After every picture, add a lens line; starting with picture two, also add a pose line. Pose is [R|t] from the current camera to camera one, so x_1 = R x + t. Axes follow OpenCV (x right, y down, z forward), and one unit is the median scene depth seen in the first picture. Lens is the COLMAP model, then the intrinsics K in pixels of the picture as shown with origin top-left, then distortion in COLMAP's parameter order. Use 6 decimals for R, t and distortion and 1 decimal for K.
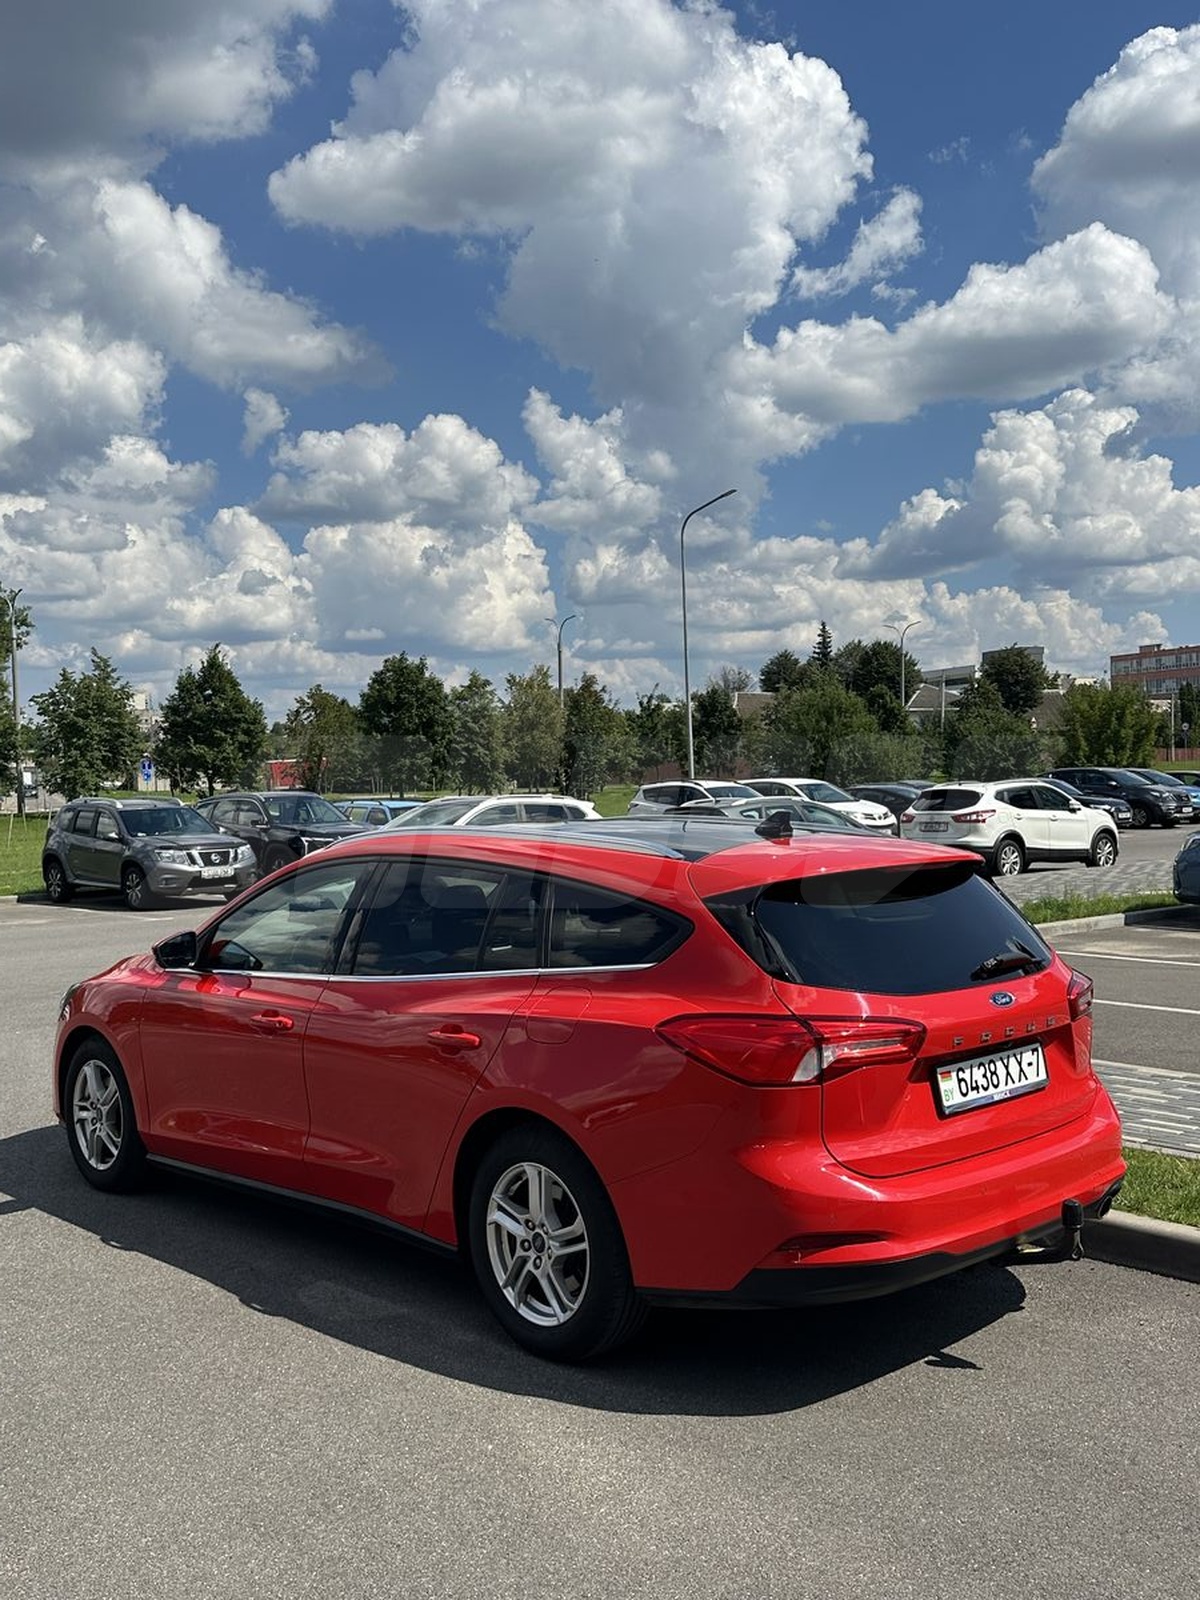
lens RADIAL K [[1524.4, 0, 600.0], [0, 1524.4, 800.0], [0, 0, 1]] dist [0.046335, -0.001824]
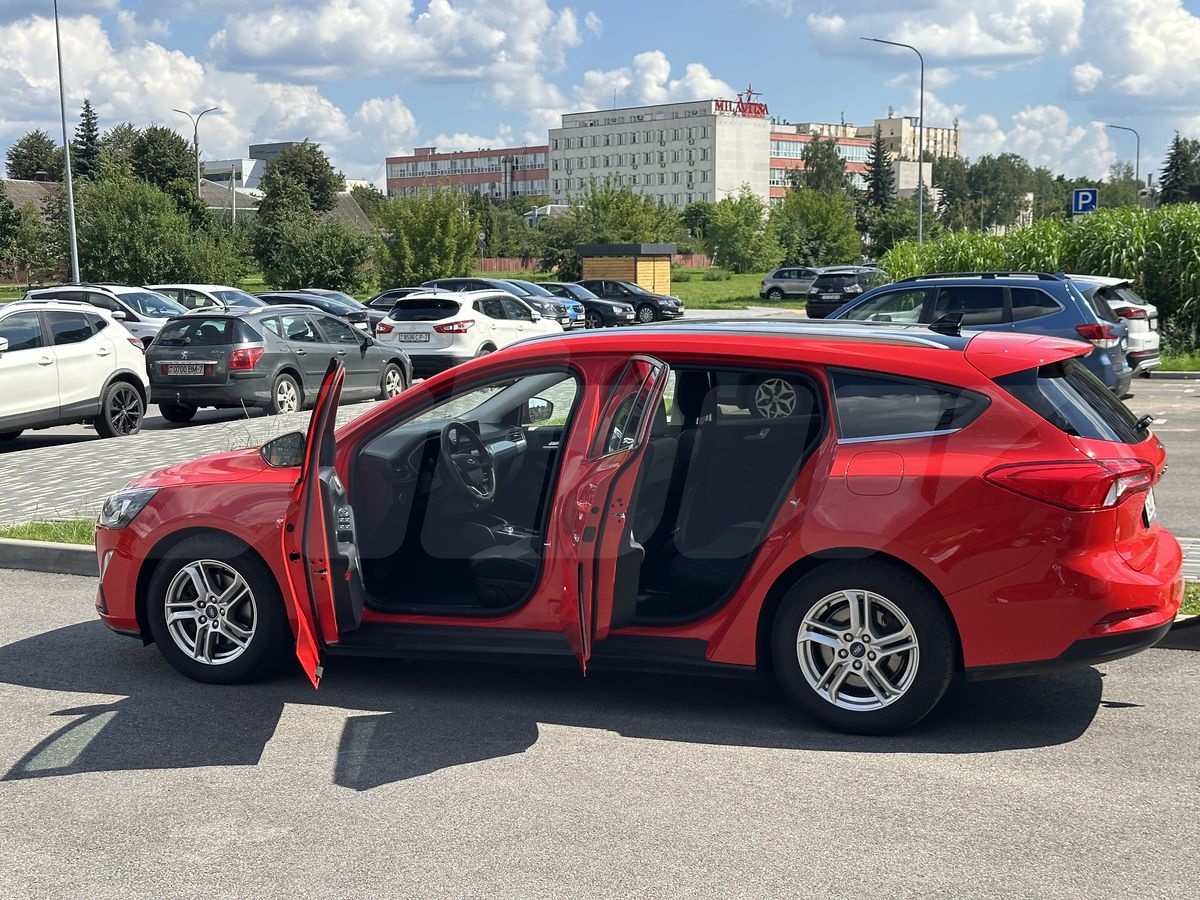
lens RADIAL K [[1674.3, 0, 600.0], [0, 1674.3, 450.0], [0, 0, 1]] dist [0.203938, -0.444042]
pose [[0.898477, -0.031910, 0.437859, -0.151179], [-0.004377, 0.996654, 0.081616, 0.001318], [-0.438998, -0.075246, 0.895332, -0.028603]]
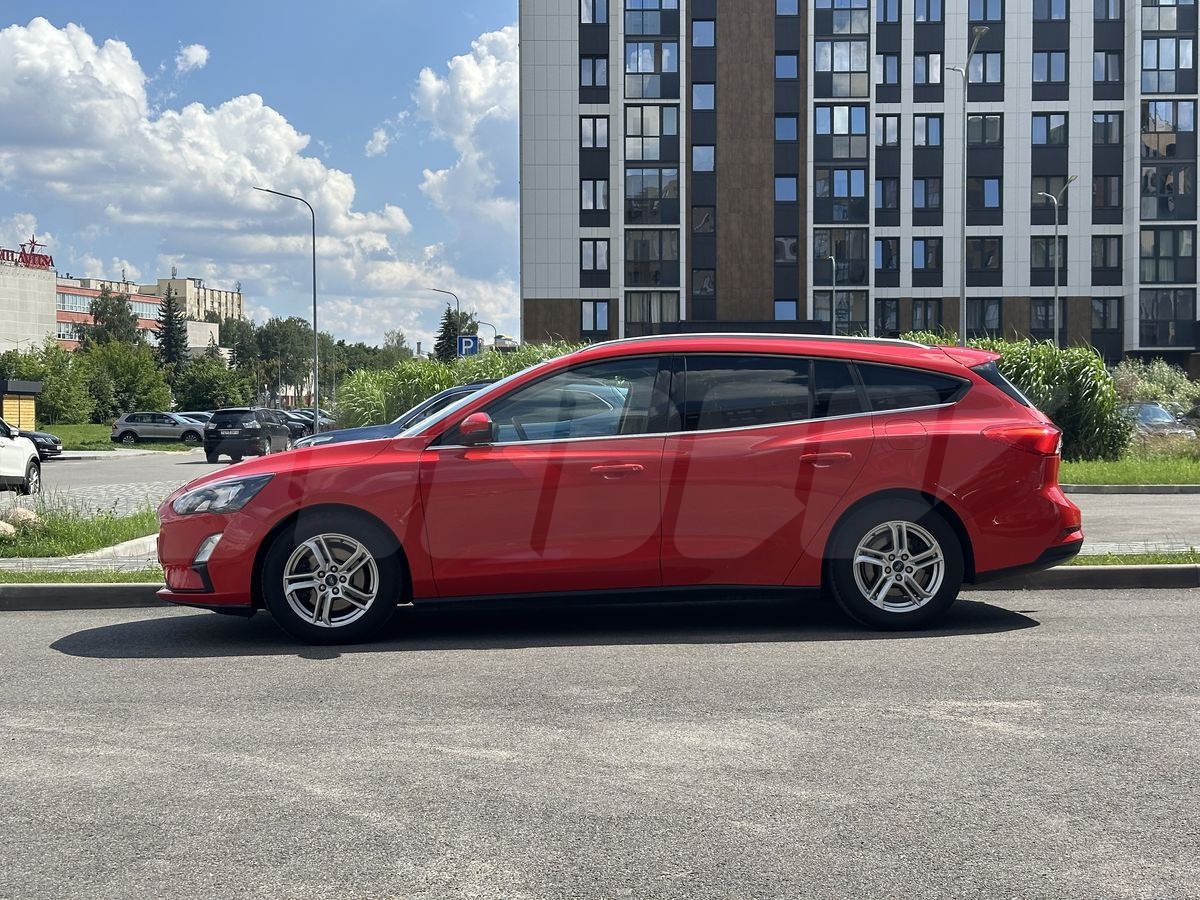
lens RADIAL K [[1674.3, 0, 600.0], [0, 1674.3, 450.0], [0, 0, 1]] dist [0.203938, -0.444042]
pose [[0.629429, 0.008787, 0.777008, -0.306615], [0.005625, 0.999858, -0.015863, 0.033261], [-0.777037, 0.014355, 0.629291, 0.011987]]
